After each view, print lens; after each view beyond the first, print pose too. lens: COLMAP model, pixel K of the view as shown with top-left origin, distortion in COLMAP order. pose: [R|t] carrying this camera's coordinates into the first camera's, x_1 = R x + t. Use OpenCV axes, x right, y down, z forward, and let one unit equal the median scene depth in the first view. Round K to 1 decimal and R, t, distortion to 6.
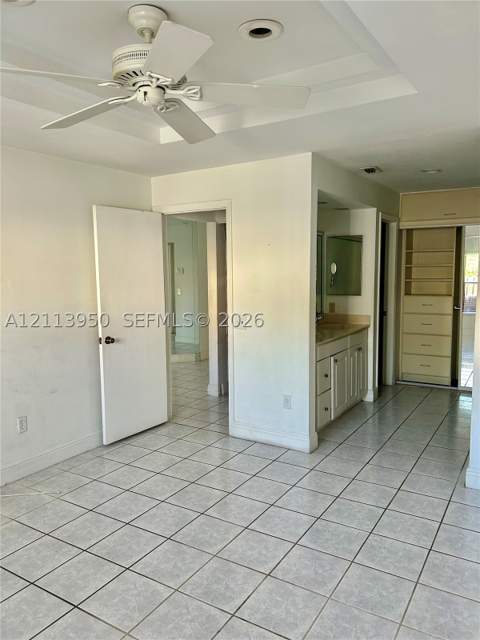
lens RADIAL K [[484.6, 0, 228.3], [0, 484.6, 329.9], [0, 0, 1]] dist [0.036800, -0.016886]
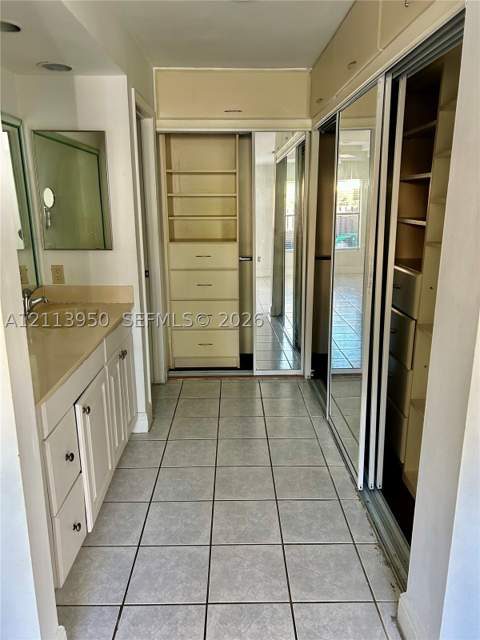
lens RADIAL K [[484.6, 0, 235.9], [0, 484.6, 316.7], [0, 0, 1]] dist [0.036800, -0.016886]
pose [[0.834542, -0.123100, 0.537017, 0.074412], [0.063980, 0.989778, 0.127459, -0.046952], [-0.547217, -0.072012, 0.833887, 0.390231]]
